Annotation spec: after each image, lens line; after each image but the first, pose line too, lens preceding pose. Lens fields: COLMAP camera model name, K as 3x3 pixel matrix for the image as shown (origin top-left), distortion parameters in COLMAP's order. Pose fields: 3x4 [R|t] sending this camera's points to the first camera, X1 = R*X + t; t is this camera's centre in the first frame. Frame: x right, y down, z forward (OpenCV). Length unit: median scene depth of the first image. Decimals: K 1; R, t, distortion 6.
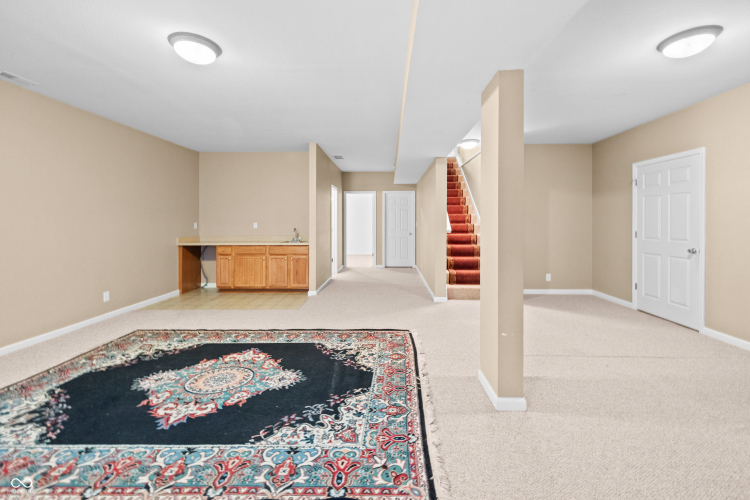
lens RADIAL K [[319.2, 0, 385.1], [0, 319.2, 226.3], [0, 0, 1]] dist [0.014612, -0.002250]
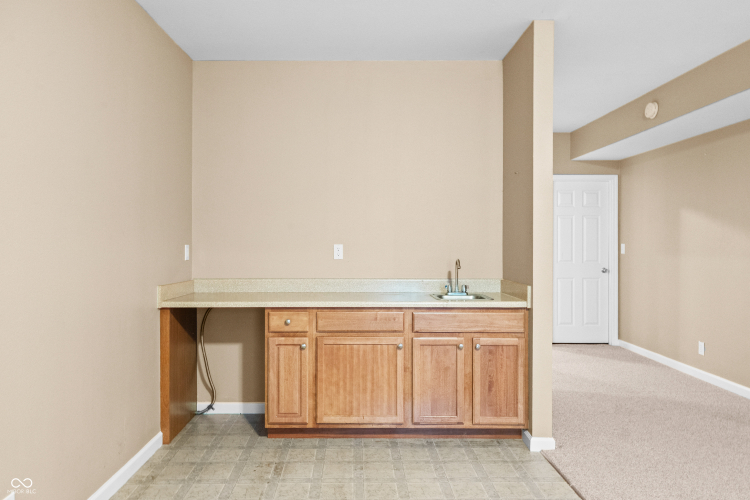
lens RADIAL K [[517.8, 0, 374.6], [0, 517.8, 248.0], [0, 0, 1]] dist [0.004354, 0.001116]
pose [[0.999481, 0.005834, 0.031682, -0.423748], [-0.005700, 0.999974, -0.004324, -0.005436], [-0.031707, 0.004141, 0.999489, 0.416387]]
